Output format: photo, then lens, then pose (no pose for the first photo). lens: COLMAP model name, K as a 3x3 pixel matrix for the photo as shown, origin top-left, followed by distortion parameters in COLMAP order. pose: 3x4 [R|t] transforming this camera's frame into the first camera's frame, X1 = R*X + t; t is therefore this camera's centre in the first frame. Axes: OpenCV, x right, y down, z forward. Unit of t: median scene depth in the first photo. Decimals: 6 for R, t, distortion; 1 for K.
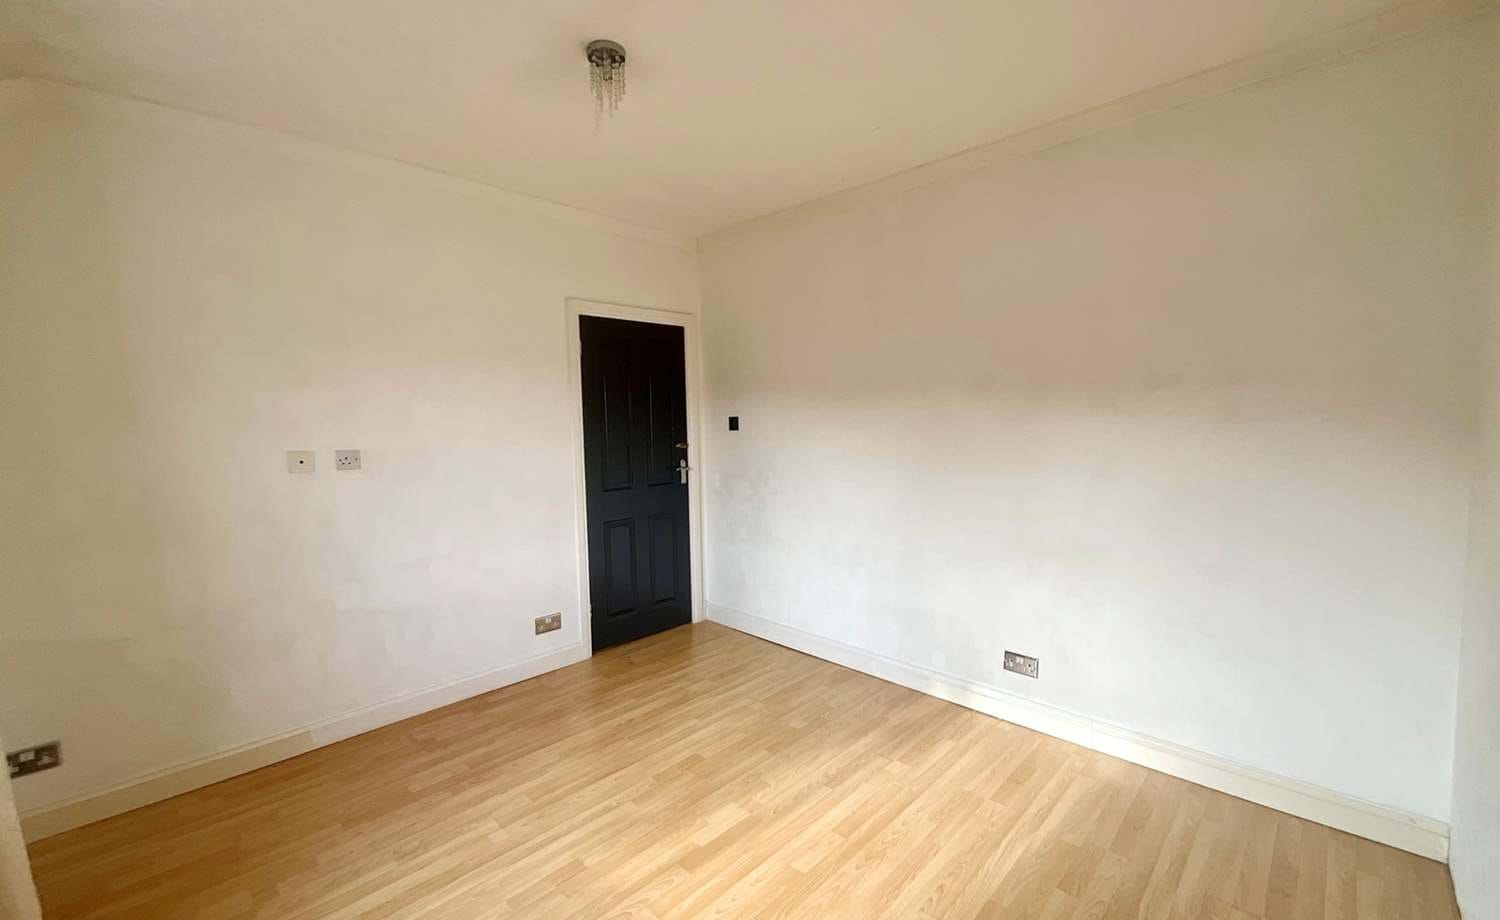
lens RADIAL K [[620.6, 0, 745.5], [0, 620.6, 470.9], [0, 0, 1]] dist [0.016560, 0.000274]
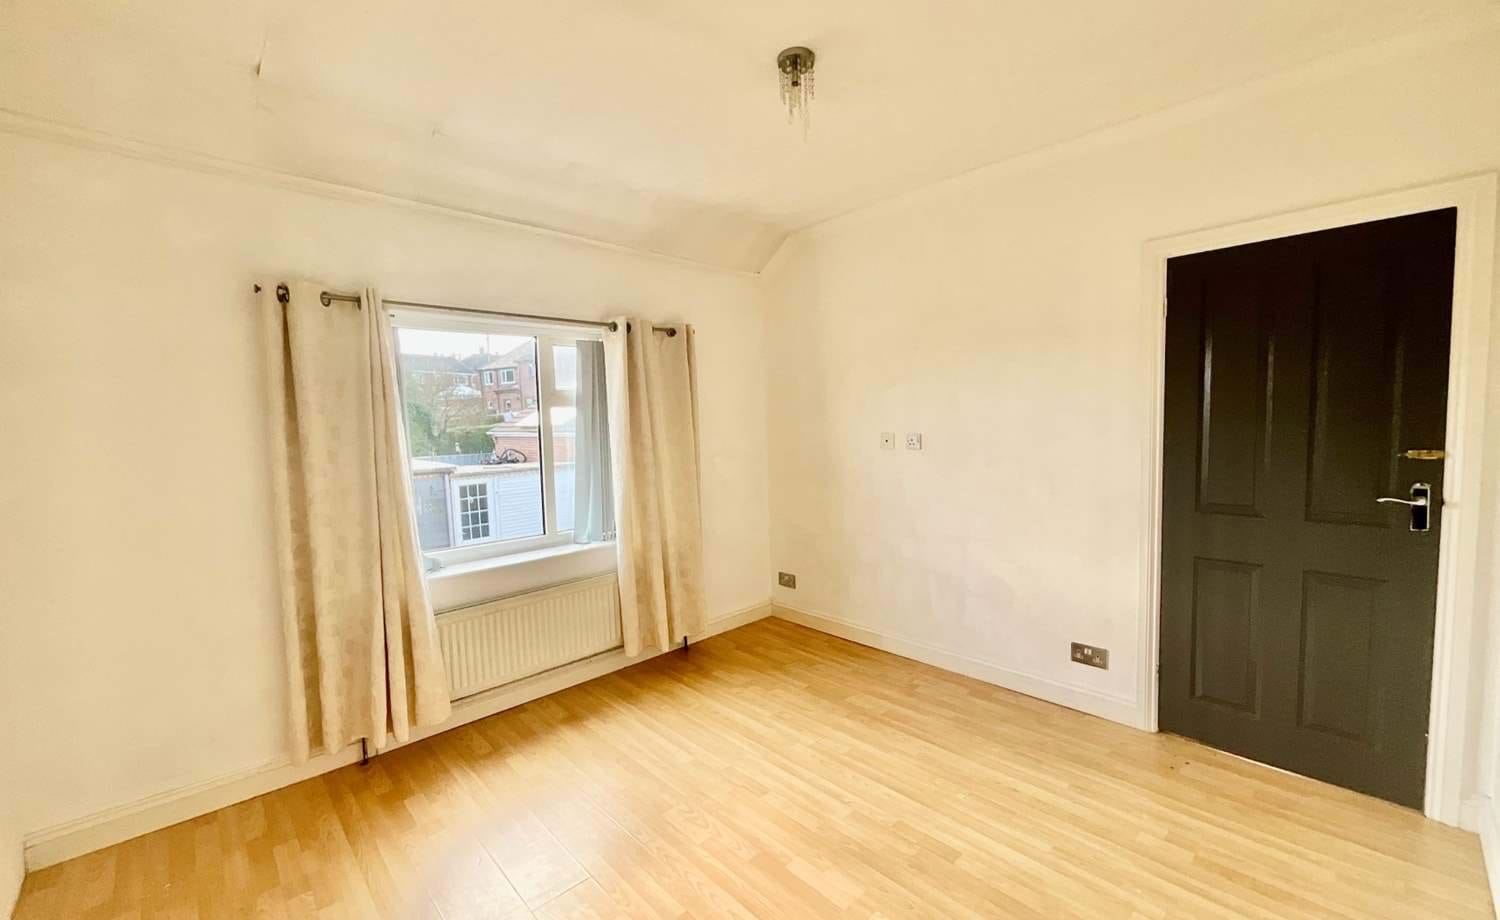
lens RADIAL K [[618.6, 0, 739.3], [0, 618.6, 457.6], [0, 0, 1]] dist [-0.000234, 0.000279]
pose [[-0.055809, 0.088512, -0.994510, 0.655355], [-0.053480, 0.994368, 0.091500, -0.084055], [0.997008, 0.058293, -0.050761, 0.751005]]
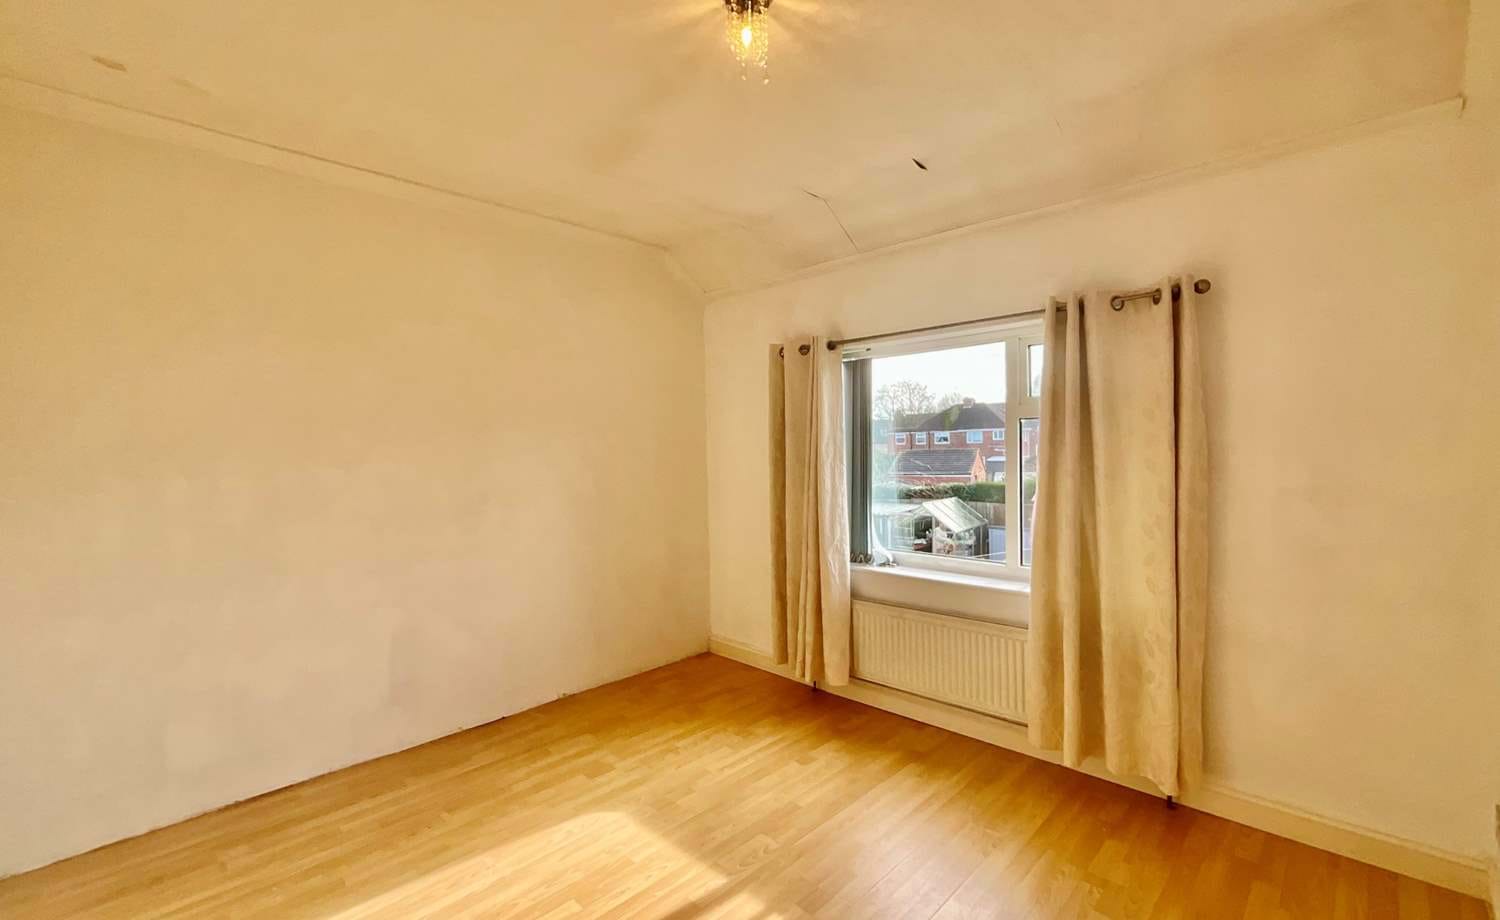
lens RADIAL K [[620.6, 0, 745.5], [0, 620.6, 470.9], [0, 0, 1]] dist [0.016560, 0.000274]
pose [[-0.999559, 0.028843, 0.007082, -0.152915], [0.029447, 0.993503, 0.109932, -0.094032], [-0.003865, 0.110092, -0.993914, 1.427143]]
